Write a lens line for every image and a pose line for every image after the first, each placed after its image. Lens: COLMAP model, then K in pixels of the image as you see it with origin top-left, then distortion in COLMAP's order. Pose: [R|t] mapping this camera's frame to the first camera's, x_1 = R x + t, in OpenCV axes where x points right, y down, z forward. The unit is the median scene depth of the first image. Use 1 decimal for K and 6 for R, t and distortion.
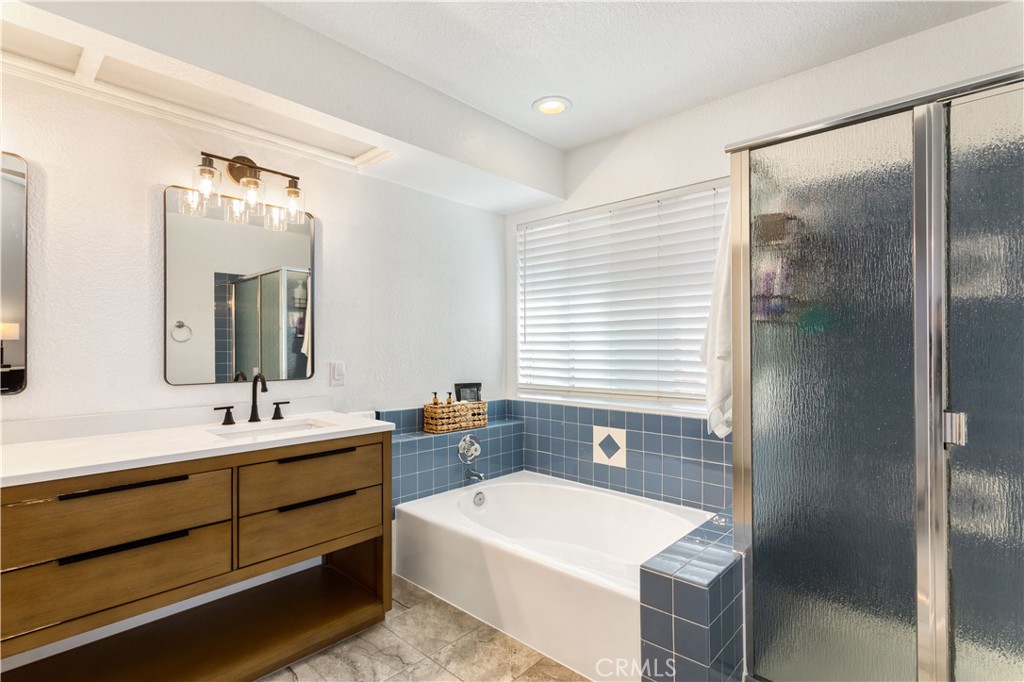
lens RADIAL K [[498.4, 0, 511.0], [0, 498.4, 348.7], [0, 0, 1]] dist [-0.000125, 0.000055]
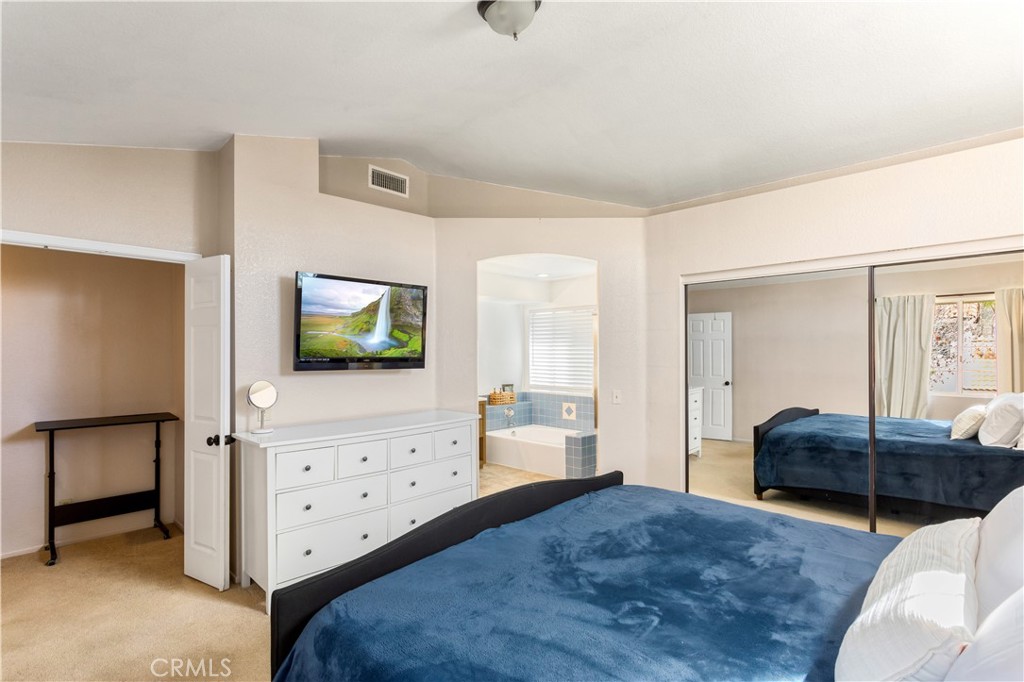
lens RADIAL K [[489.4, 0, 512.0], [0, 489.4, 341.0], [0, 0, 1]] dist [0.000482, 0.000703]
pose [[0.999809, -0.002689, -0.019374, -0.024955], [0.002271, 0.999764, -0.021586, -0.081748], [0.019427, 0.021538, 0.999579, -1.273280]]
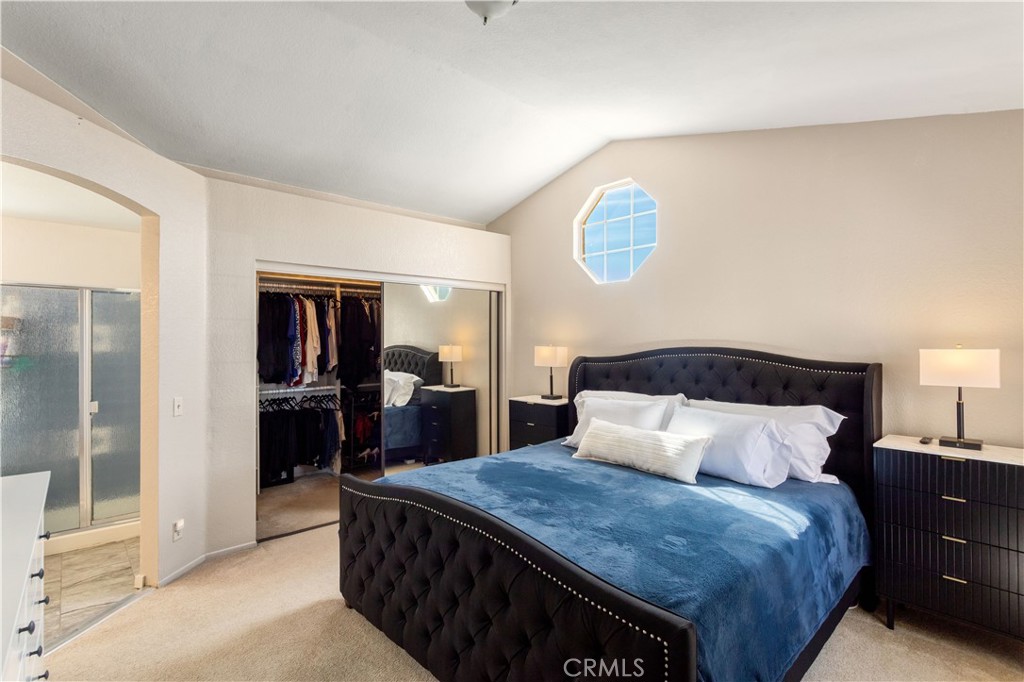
lens RADIAL K [[489.4, 0, 512.0], [0, 489.4, 341.0], [0, 0, 1]] dist [0.000482, 0.000703]
pose [[0.070890, 0.003985, 0.997476, -0.733100], [-0.005454, 0.999979, -0.003607, -0.089961], [-0.997469, -0.005185, 0.070911, -0.647036]]
